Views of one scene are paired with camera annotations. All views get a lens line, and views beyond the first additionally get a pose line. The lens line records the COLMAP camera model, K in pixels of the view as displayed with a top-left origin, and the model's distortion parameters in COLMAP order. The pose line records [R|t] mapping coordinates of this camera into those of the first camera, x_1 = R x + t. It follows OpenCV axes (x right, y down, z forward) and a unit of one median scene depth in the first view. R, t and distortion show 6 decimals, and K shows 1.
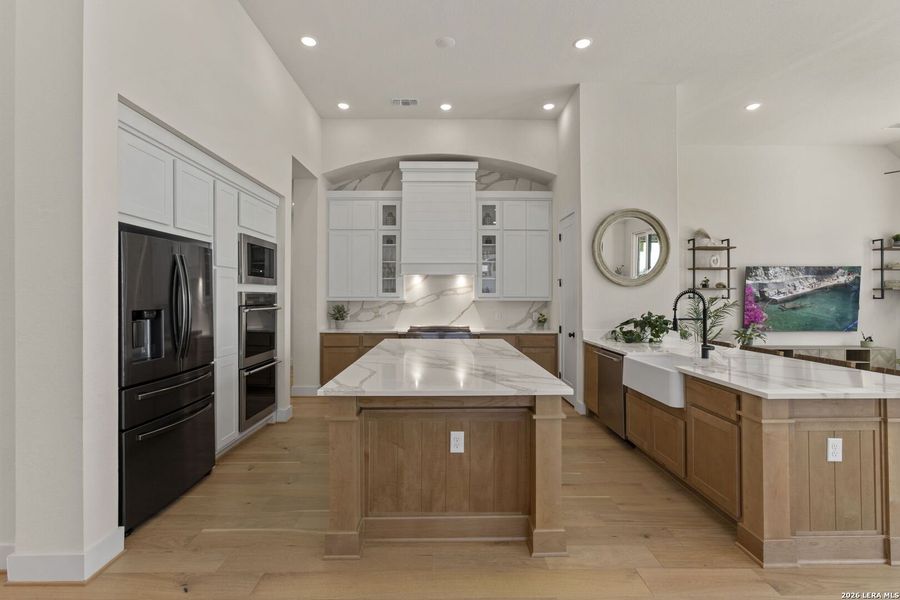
lens RADIAL K [[402.6, 0, 448.1], [0, 402.6, 293.9], [0, 0, 1]] dist [-0.008585, 0.004665]
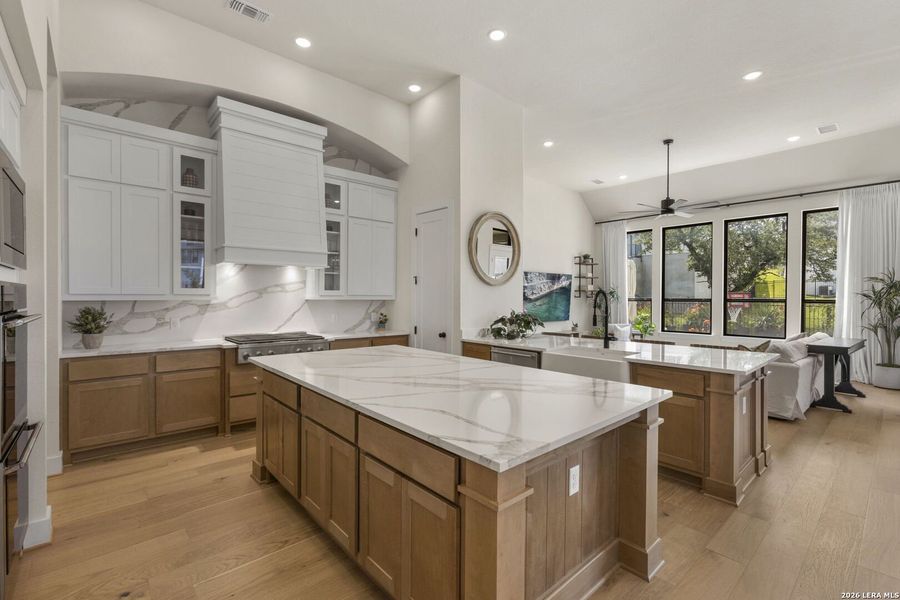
lens RADIAL K [[402.6, 0, 446.6], [0, 402.6, 299.9], [0, 0, 1]] dist [-0.008585, 0.004665]
pose [[0.758289, -0.003849, 0.651907, -0.260267], [-0.008744, 0.999833, 0.016074, 0.001817], [-0.651860, -0.017889, 0.758129, 0.218435]]
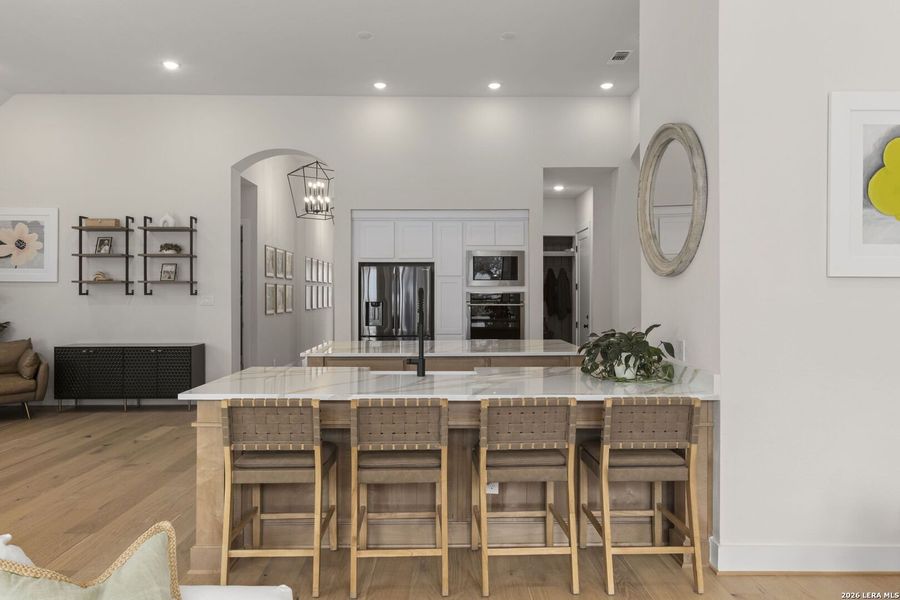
lens RADIAL K [[587.9, 0, 456.1], [0, 587.9, 296.7], [0, 0, 1]] dist [0.000280, 0.005146]
pose [[0.013416, 0.002725, -0.999906, 0.940411], [0.007509, 0.999968, 0.002826, 0.003209], [0.999882, -0.007546, 0.013395, 0.559089]]
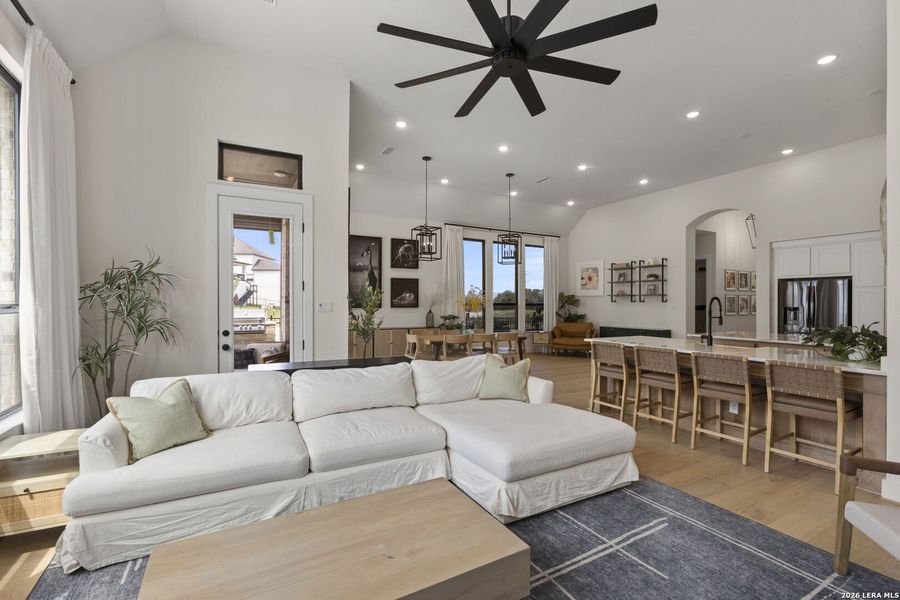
lens RADIAL K [[402.6, 0, 447.2], [0, 402.6, 302.0], [0, 0, 1]] dist [-0.008585, 0.004665]
pose [[-0.883403, -0.004102, -0.468596, 1.117228], [-0.000265, 0.999966, -0.008254, 0.011726], [0.468614, -0.007167, -0.883374, 0.963731]]
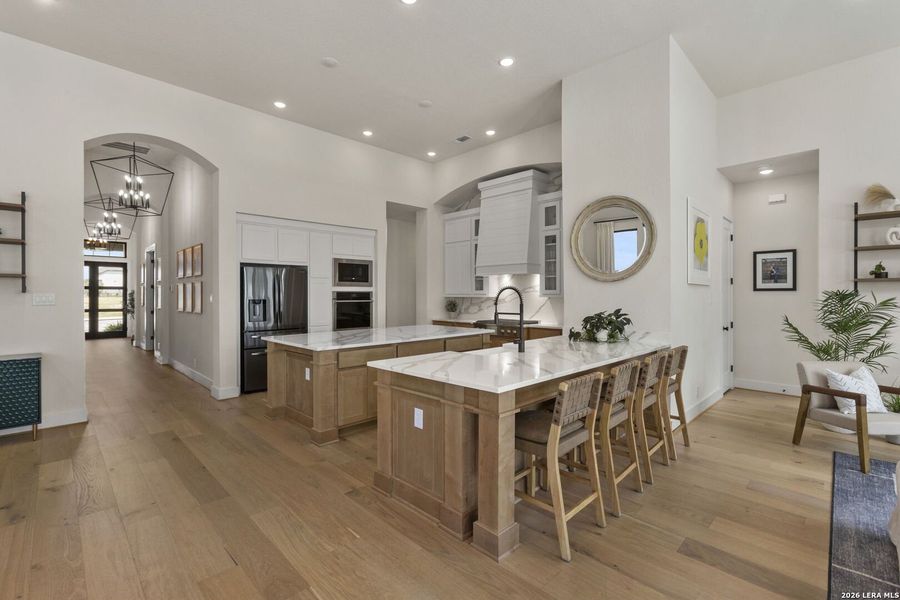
lens RADIAL K [[402.6, 0, 446.8], [0, 402.6, 294.3], [0, 0, 1]] dist [-0.008585, 0.004665]
pose [[0.694146, -0.001290, -0.719833, 0.665619], [0.005188, 0.999981, 0.003211, 0.003762], [0.719816, -0.005963, 0.694140, 0.077198]]
